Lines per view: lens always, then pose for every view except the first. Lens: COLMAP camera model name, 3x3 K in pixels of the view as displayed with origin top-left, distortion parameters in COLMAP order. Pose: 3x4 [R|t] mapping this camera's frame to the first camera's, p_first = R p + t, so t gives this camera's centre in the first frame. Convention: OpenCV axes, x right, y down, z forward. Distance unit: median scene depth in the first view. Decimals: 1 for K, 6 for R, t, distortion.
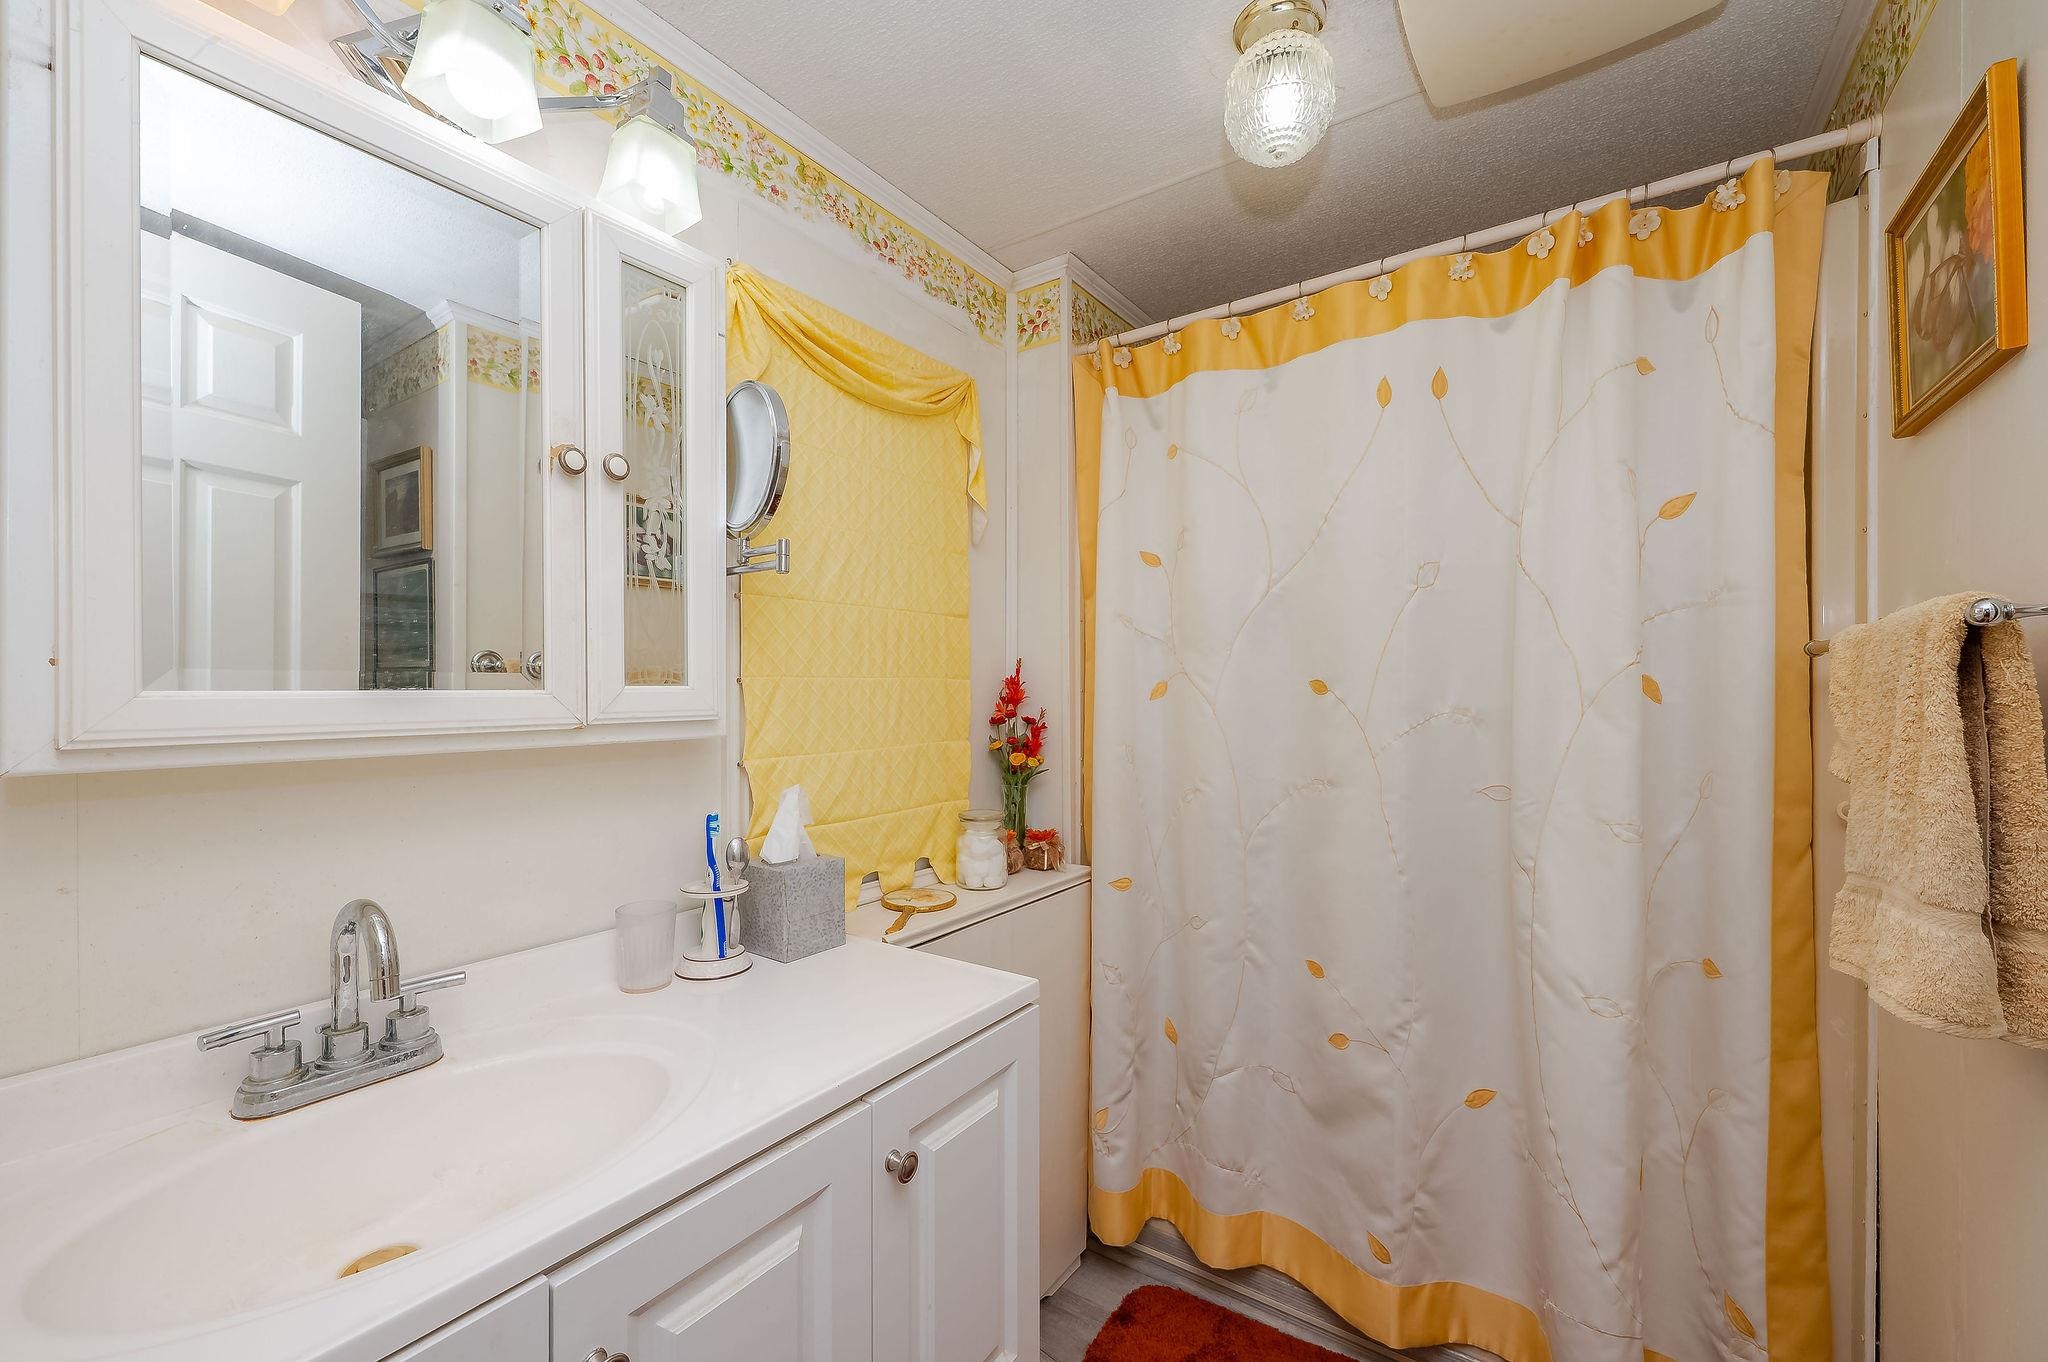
lens RADIAL K [[824.7, 0, 1024.9], [0, 824.7, 687.4], [0, 0, 1]] dist [0.000215, -0.000013]
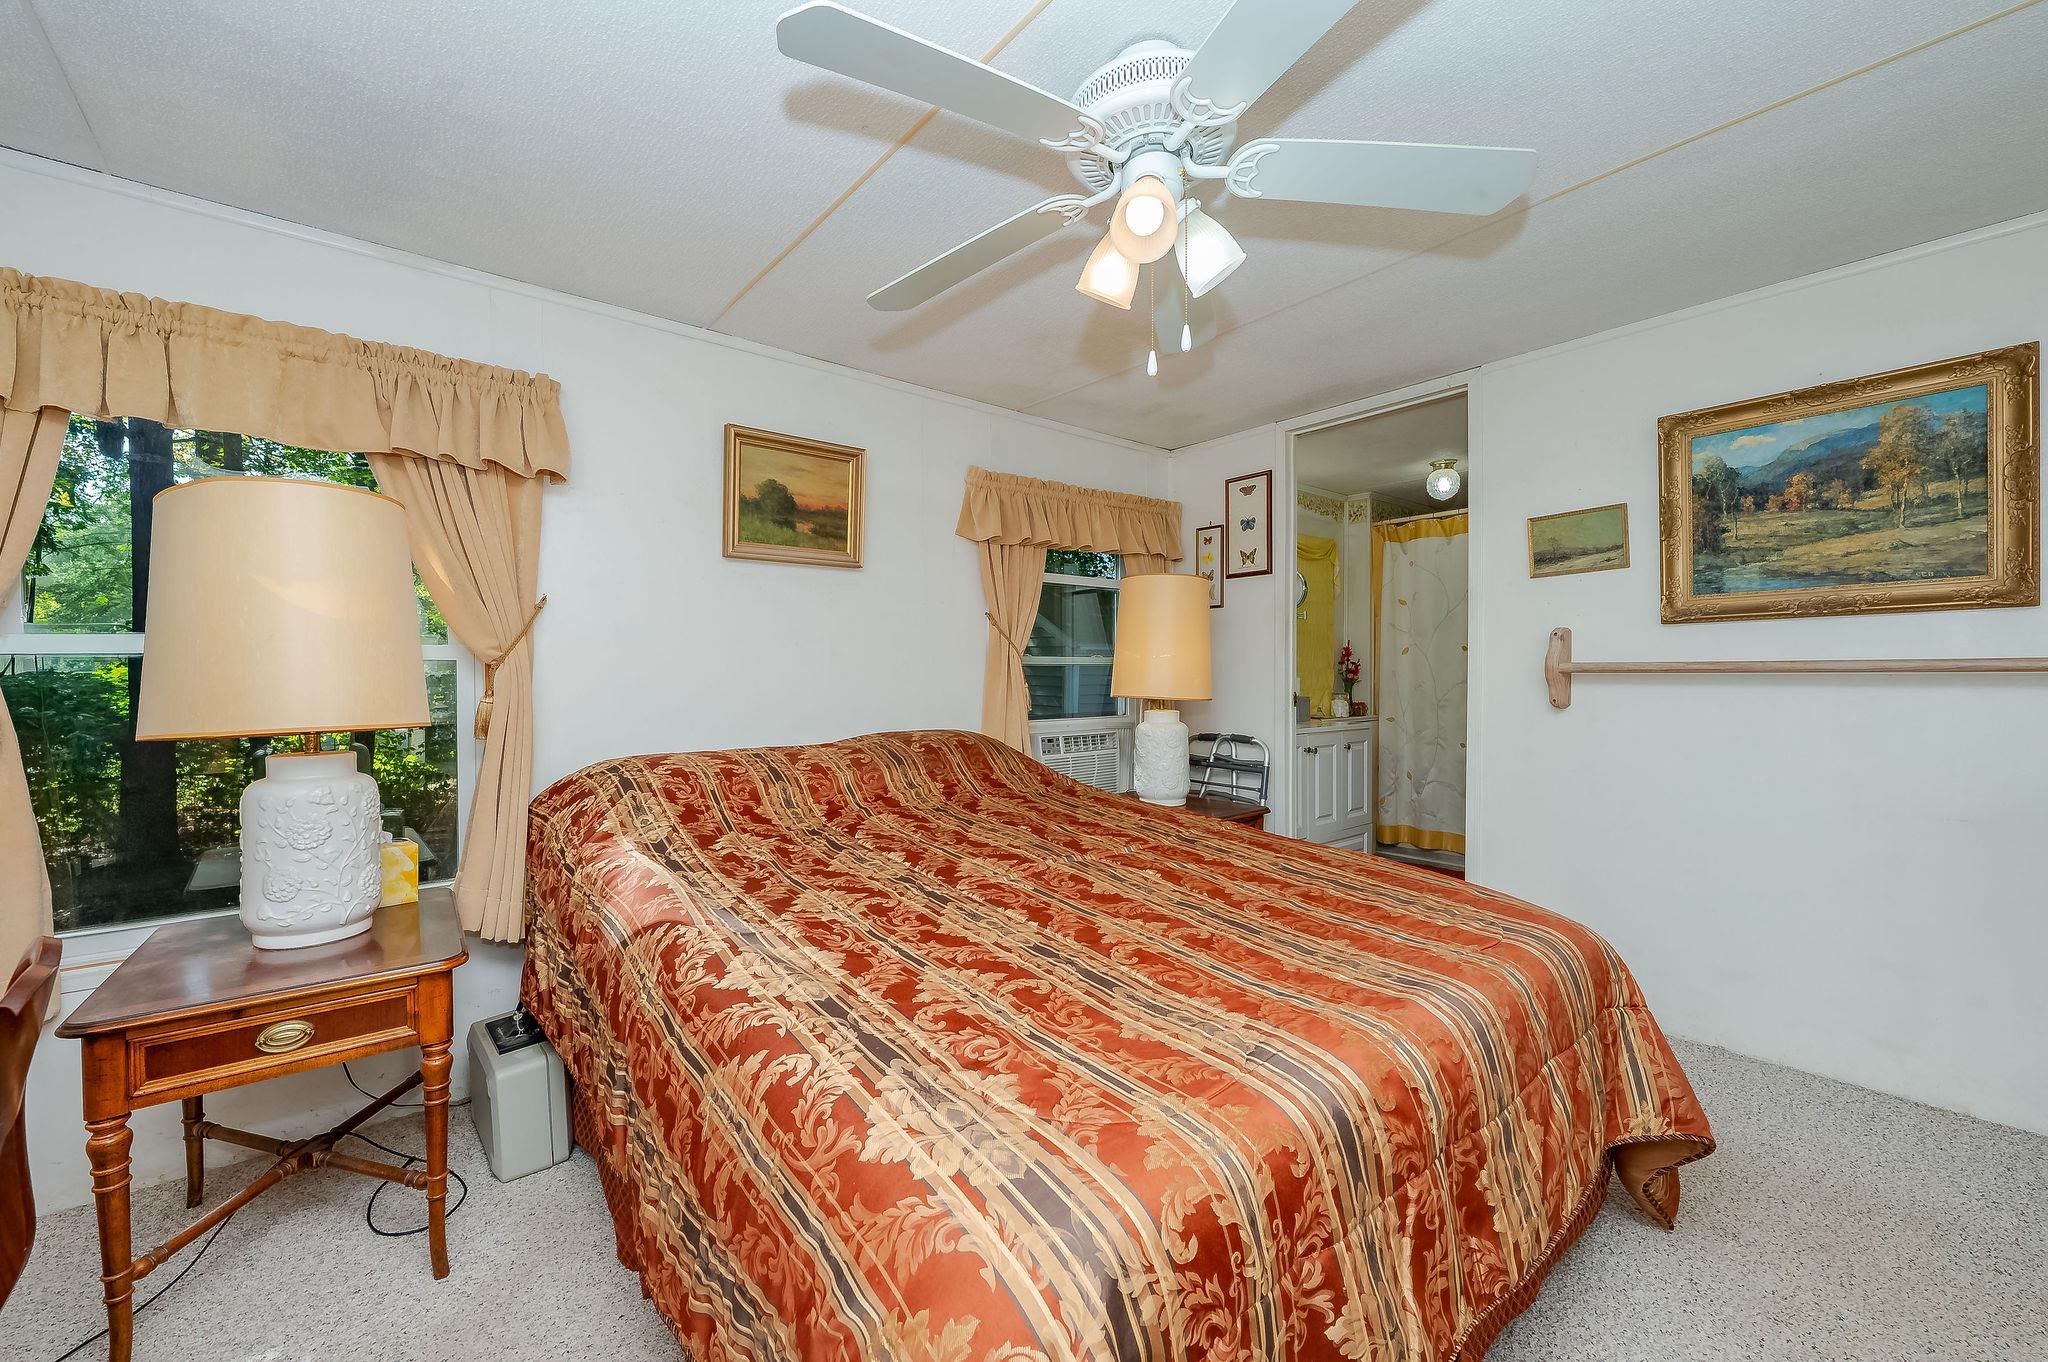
lens RADIAL K [[822.6, 0, 1024.0], [0, 822.6, 681.0], [0, 0, 1]] dist [0.000268, 0.000120]
pose [[0.962258, 0.006325, -0.272066, -0.367997], [-0.004684, 0.999967, 0.006681, 0.106621], [0.272099, -0.005154, 0.962255, -2.322730]]
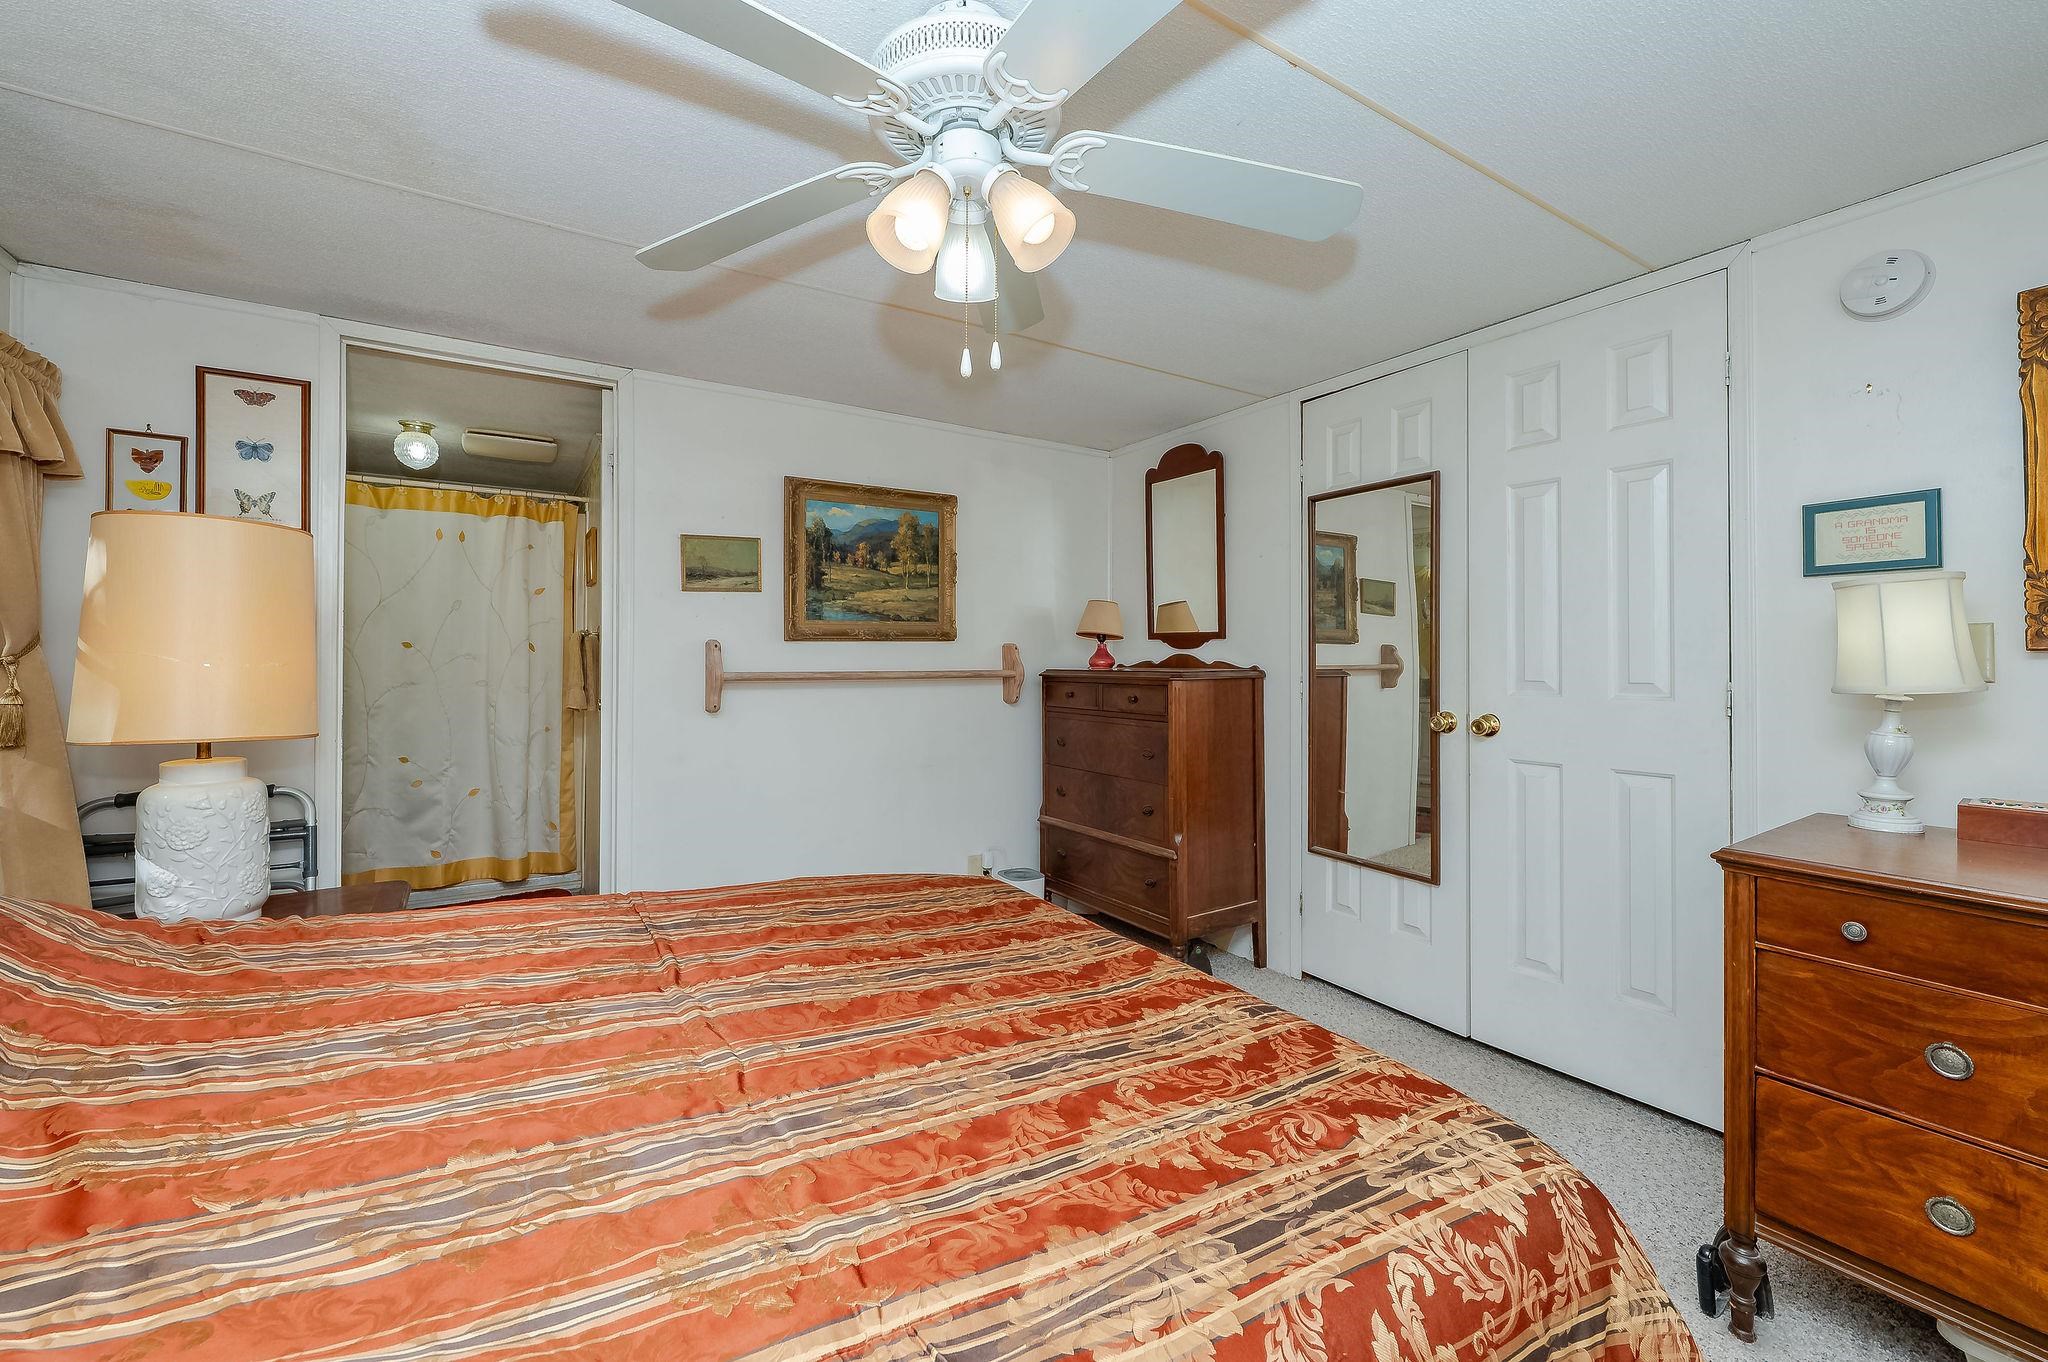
lens RADIAL K [[827.3, 0, 1016.2], [0, 827.3, 652.7], [0, 0, 1]] dist [0.000325, 0.000119]
pose [[0.383116, 0.011420, 0.923630, -1.288642], [-0.002066, 0.999932, -0.011507, 0.049073], [-0.923698, 0.002500, 0.383113, -1.707923]]
